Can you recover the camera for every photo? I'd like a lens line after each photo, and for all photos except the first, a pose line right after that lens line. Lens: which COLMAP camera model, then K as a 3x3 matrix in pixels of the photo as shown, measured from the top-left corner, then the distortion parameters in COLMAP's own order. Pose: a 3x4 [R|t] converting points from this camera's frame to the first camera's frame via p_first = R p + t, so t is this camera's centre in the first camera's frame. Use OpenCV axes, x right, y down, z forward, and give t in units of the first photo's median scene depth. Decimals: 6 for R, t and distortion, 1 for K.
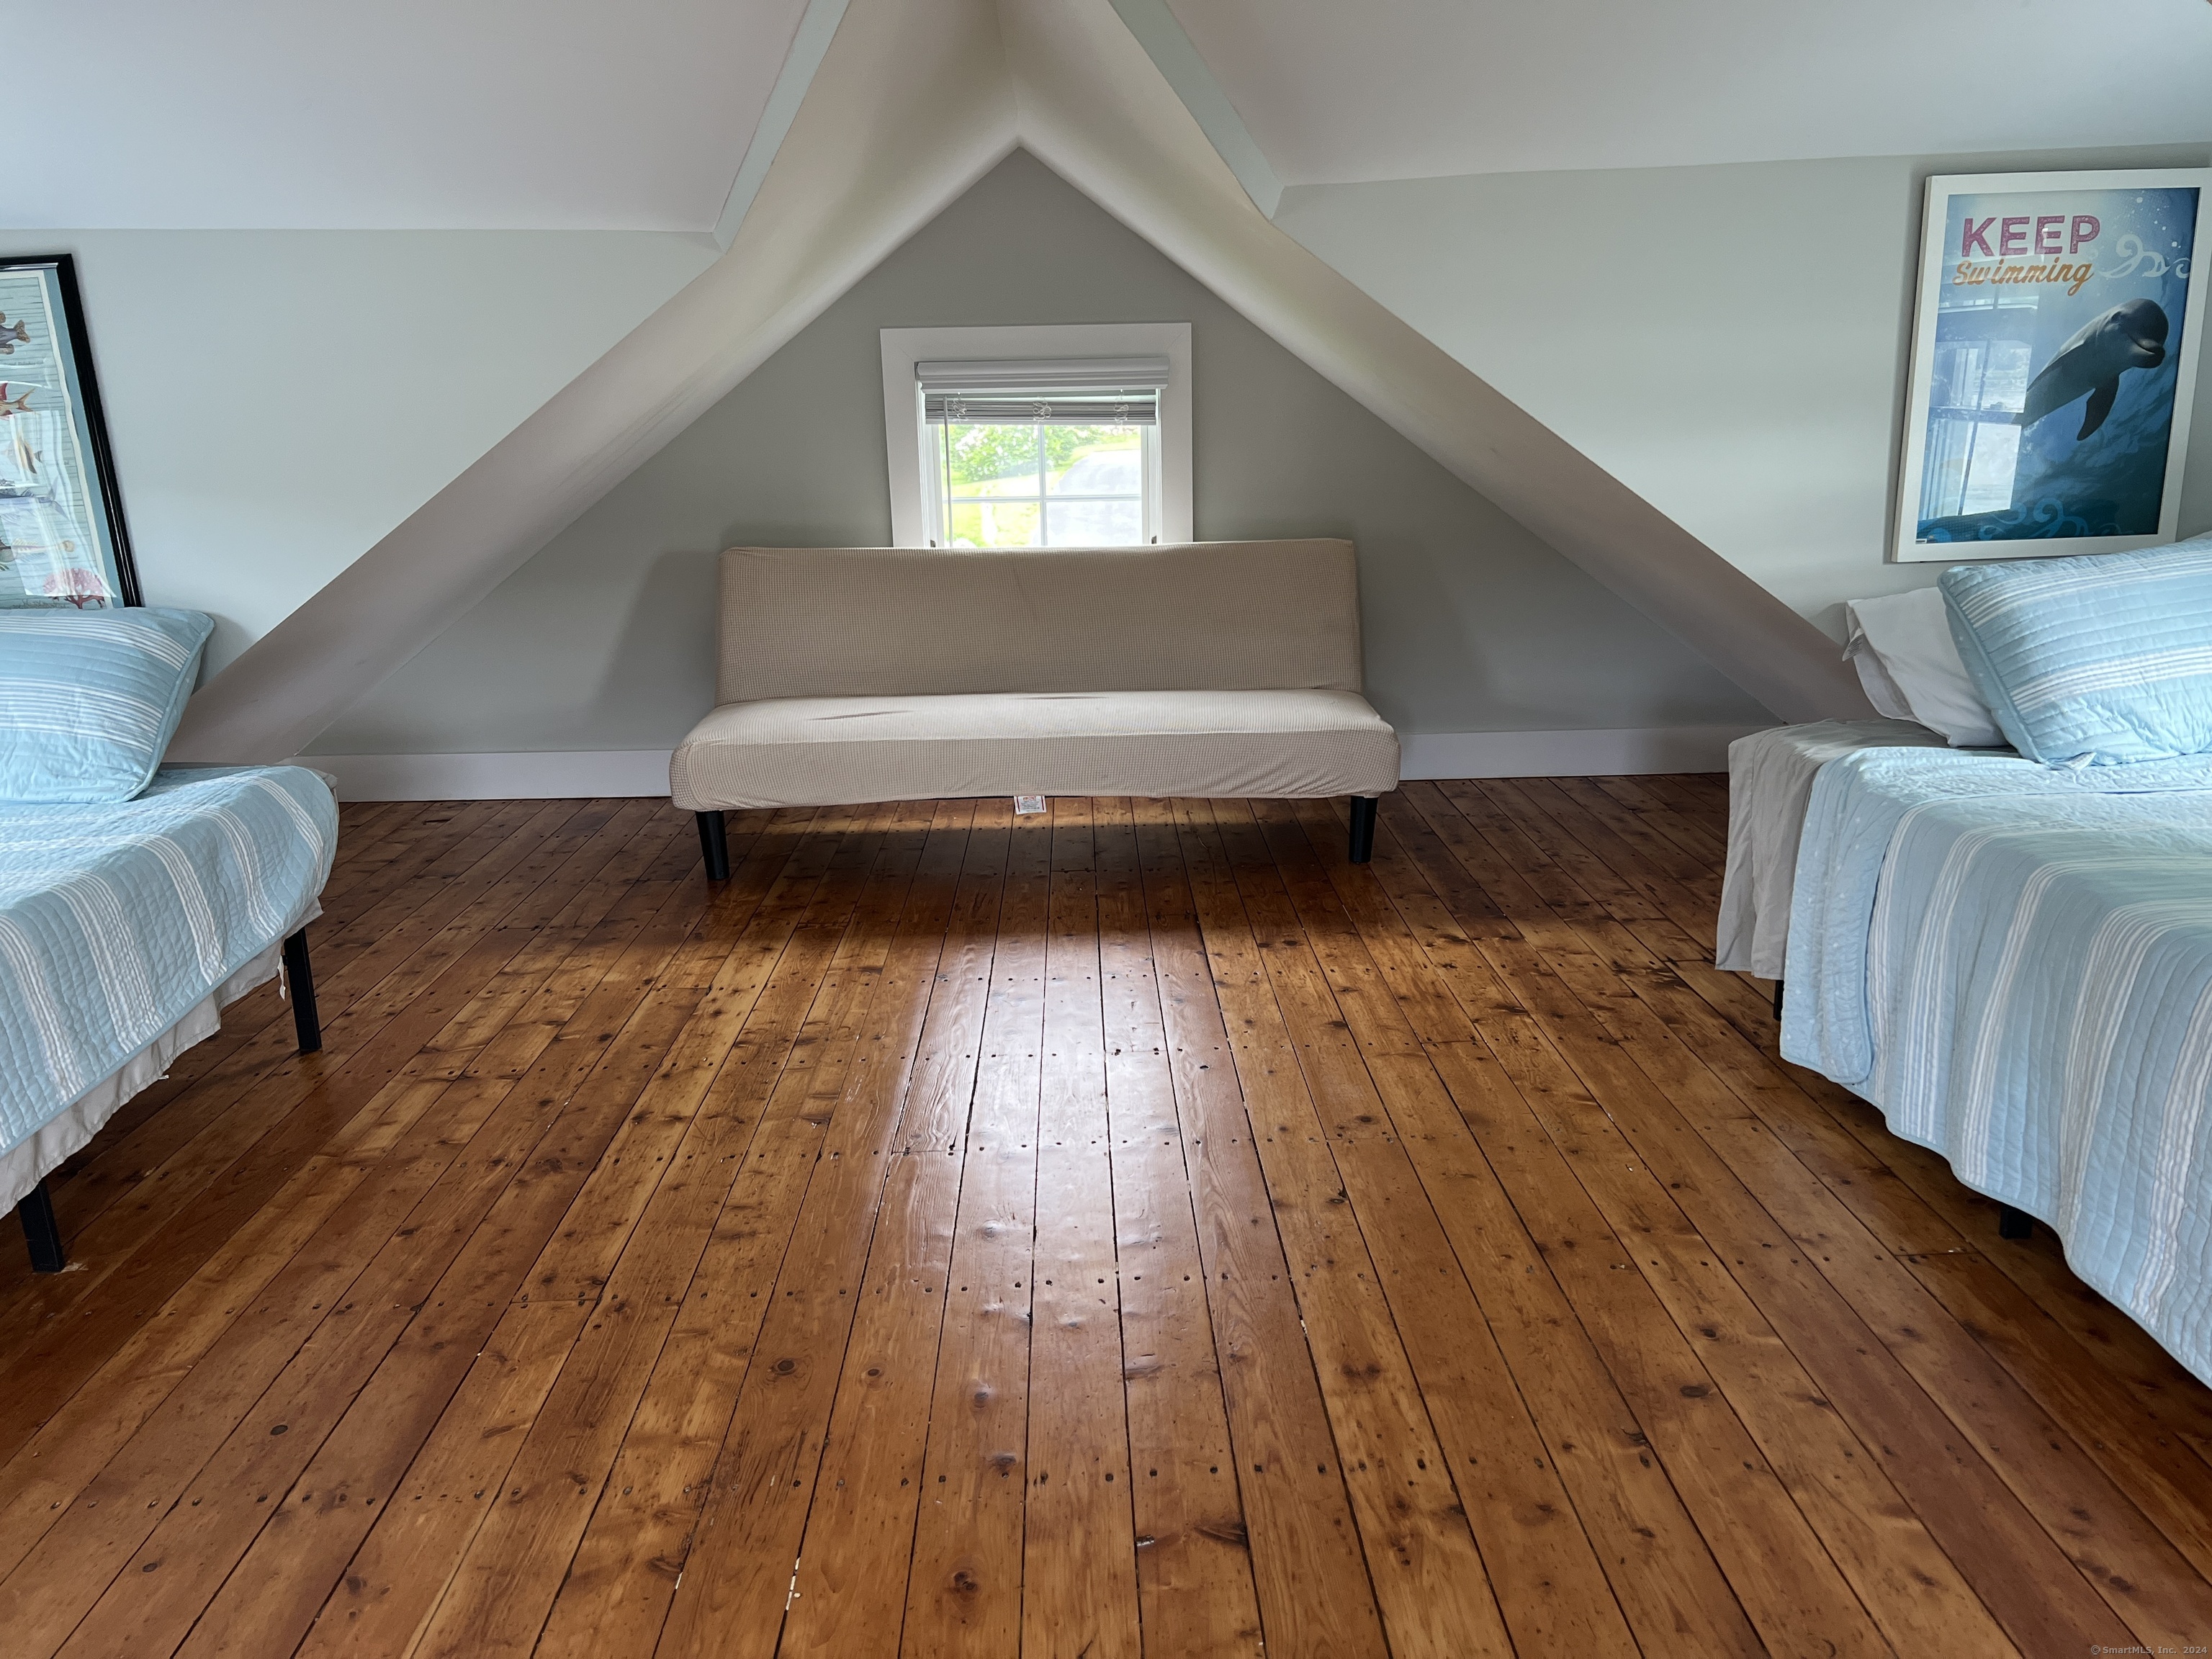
lens RADIAL K [[1676.7, 0, 1106.0], [0, 1676.7, 829.5], [0, 0, 1]] dist [0.002609, 0.001090]
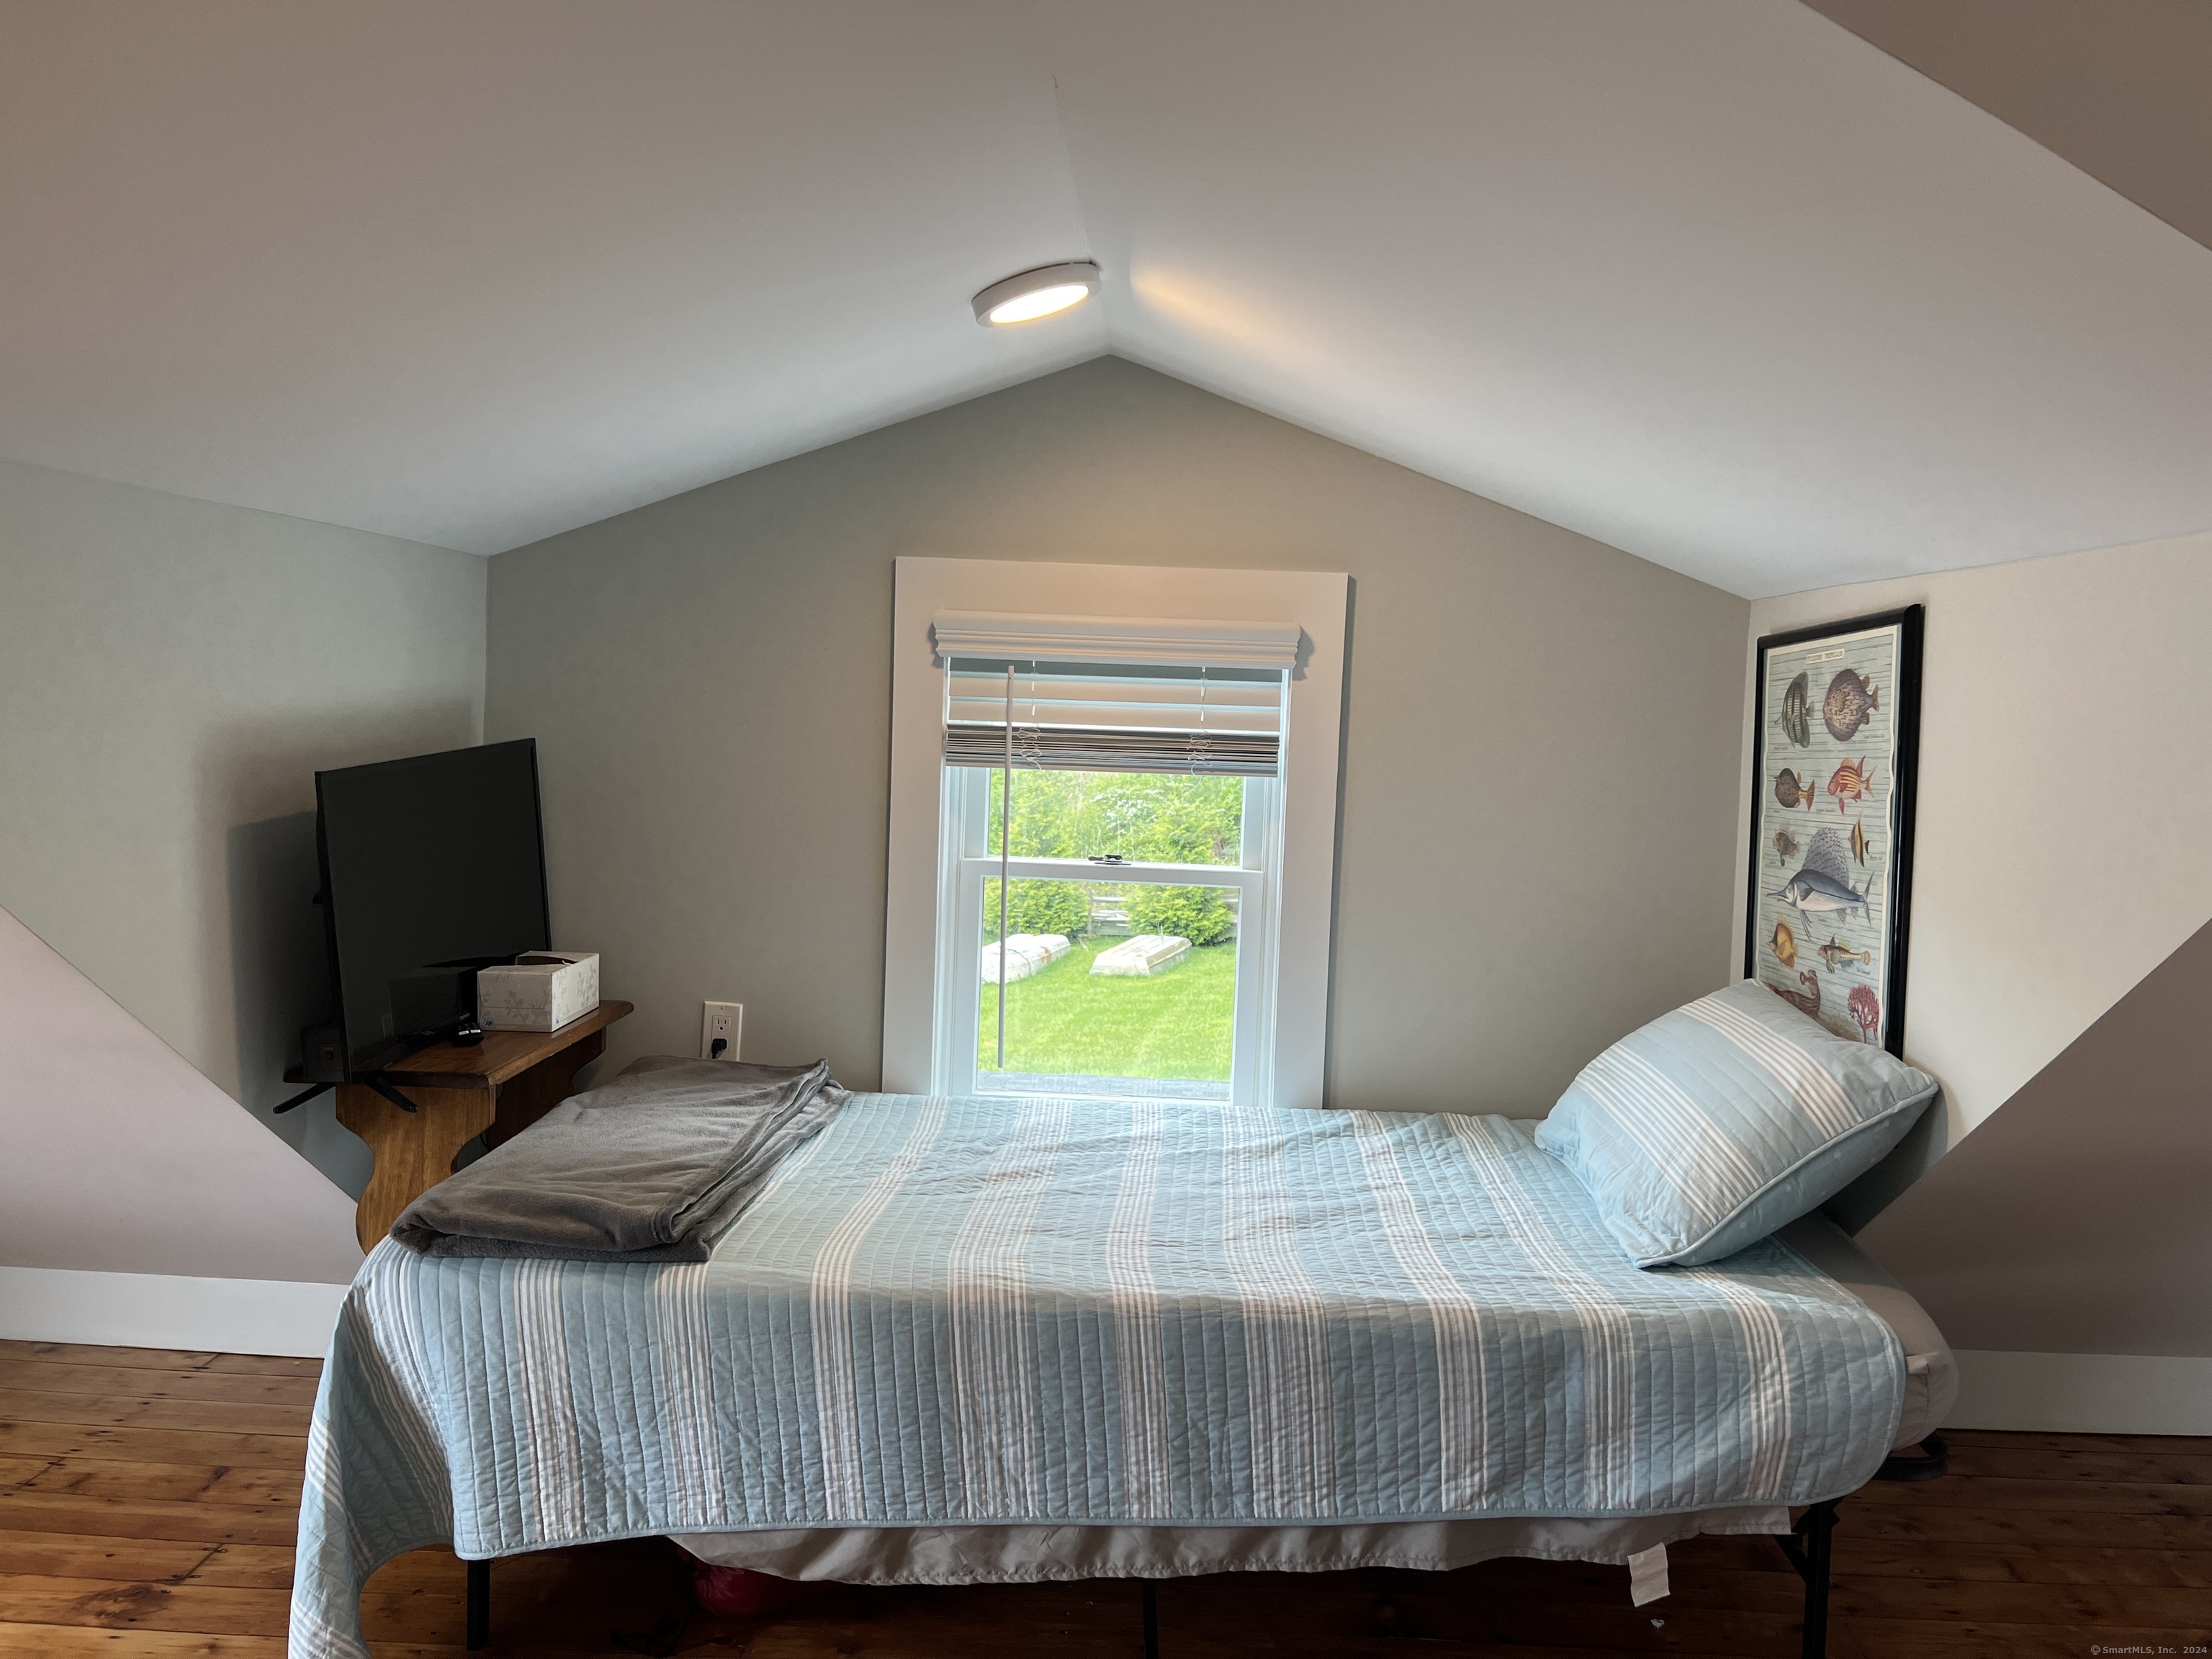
lens RADIAL K [[1654.6, 0, 1121.9], [0, 1654.6, 852.8], [0, 0, 1]] dist [0.052580, -0.064337]
pose [[-0.045467, 0.100468, -0.993901, 0.226640], [-0.275393, 0.955116, 0.109146, -0.256976], [0.960256, 0.278676, -0.015758, 0.823506]]
